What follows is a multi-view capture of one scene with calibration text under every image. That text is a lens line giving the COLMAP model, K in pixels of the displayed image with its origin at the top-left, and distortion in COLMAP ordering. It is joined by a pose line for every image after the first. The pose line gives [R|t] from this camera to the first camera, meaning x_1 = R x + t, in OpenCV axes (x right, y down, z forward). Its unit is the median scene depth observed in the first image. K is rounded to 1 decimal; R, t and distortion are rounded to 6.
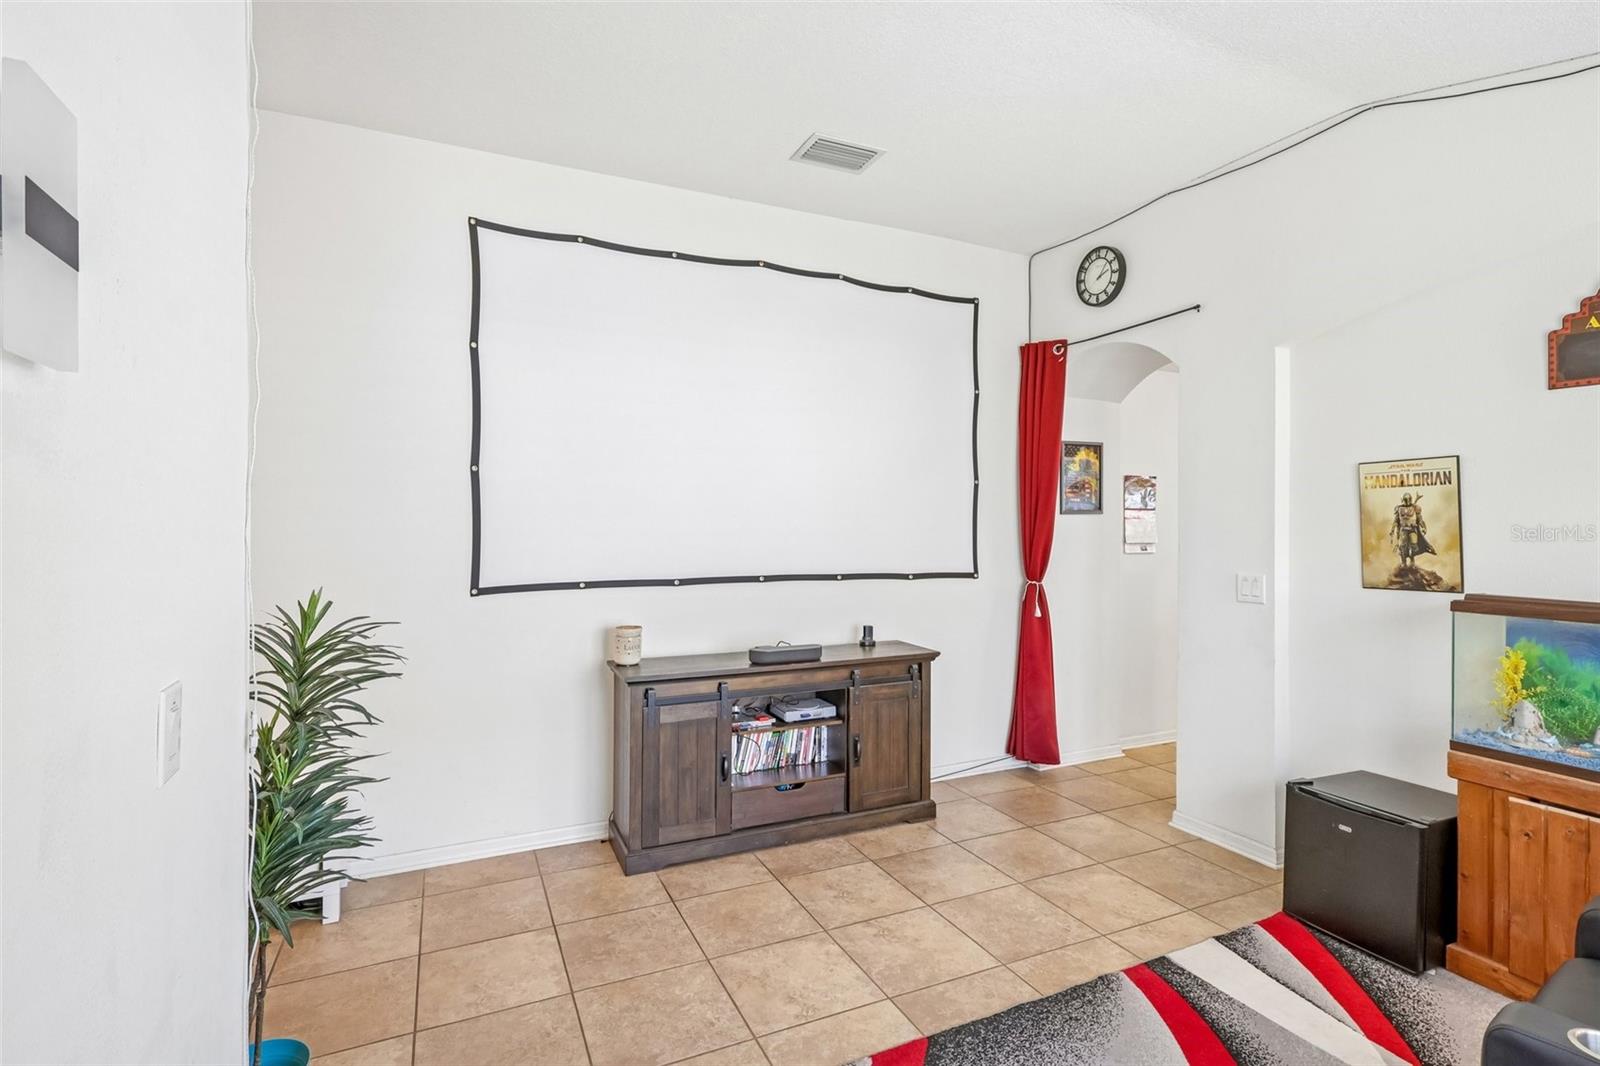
lens RADIAL K [[779.3, 0, 793.4], [0, 779.3, 516.7], [0, 0, 1]] dist [-0.002988, 0.001806]
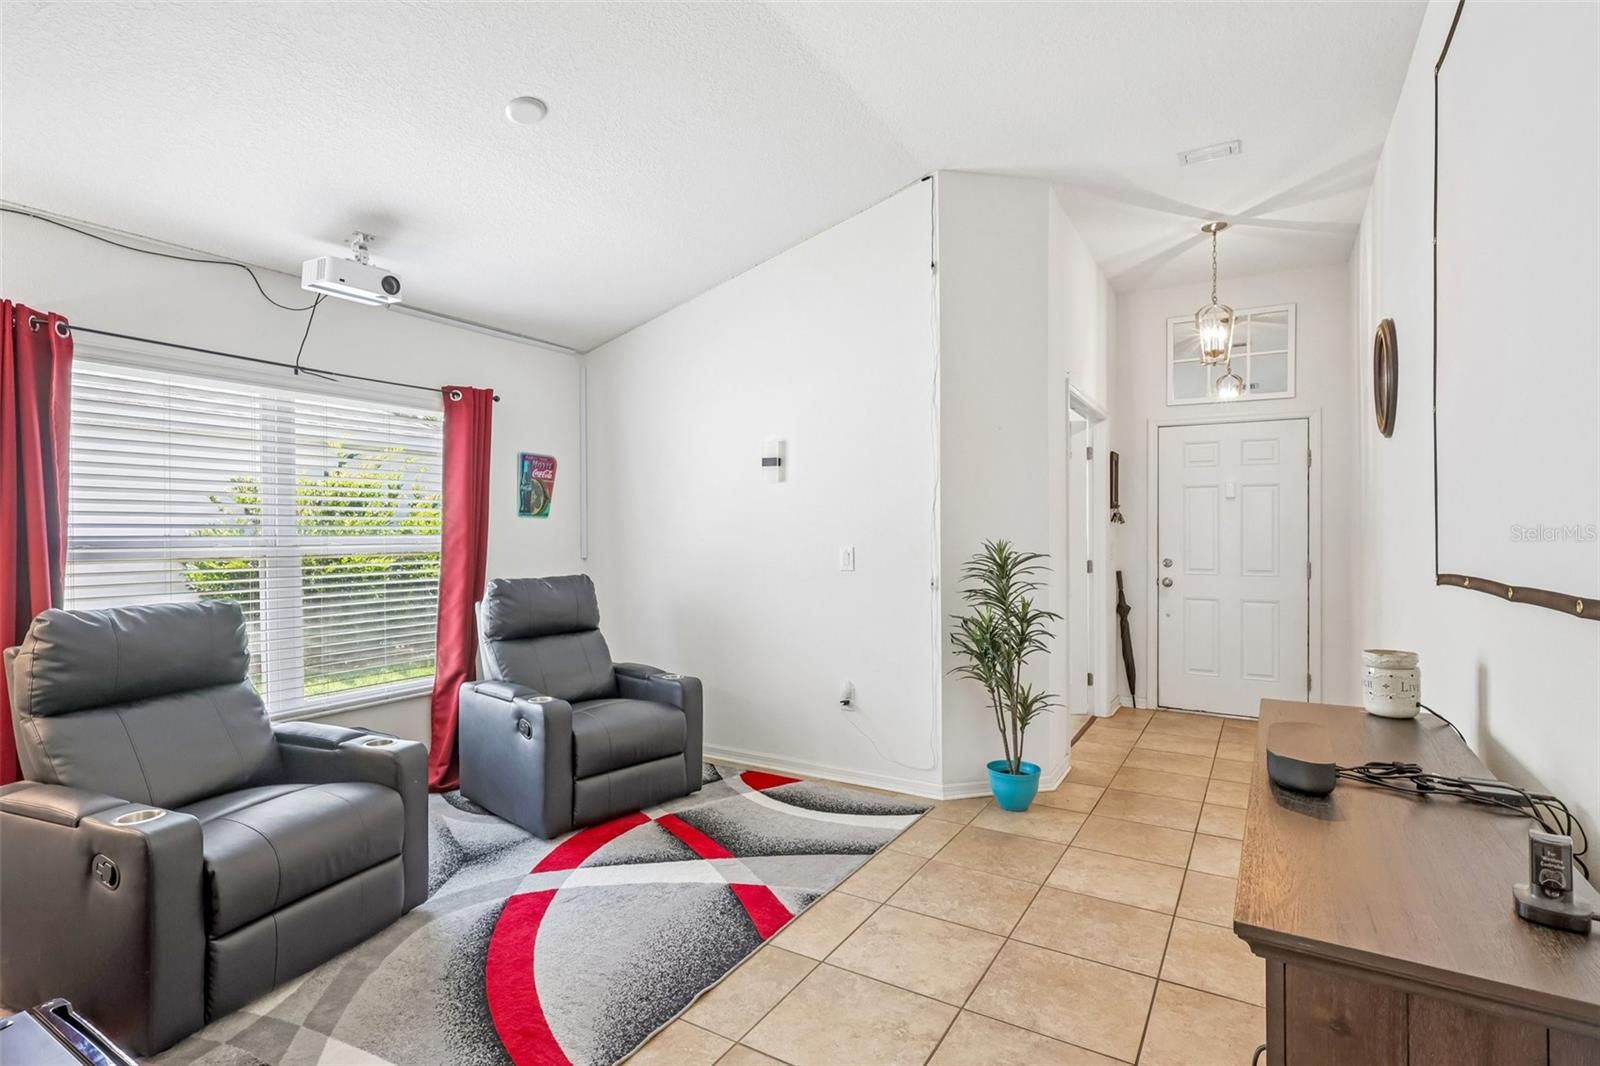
lens RADIAL K [[779.3, 0, 807.2], [0, 779.3, 531.6], [0, 0, 1]] dist [-0.002988, 0.001806]
pose [[-0.812810, 0.006545, -0.582492, 0.515760], [0.007333, 0.999973, 0.001004, 0.049495], [0.582482, -0.003455, -0.812836, 1.300606]]
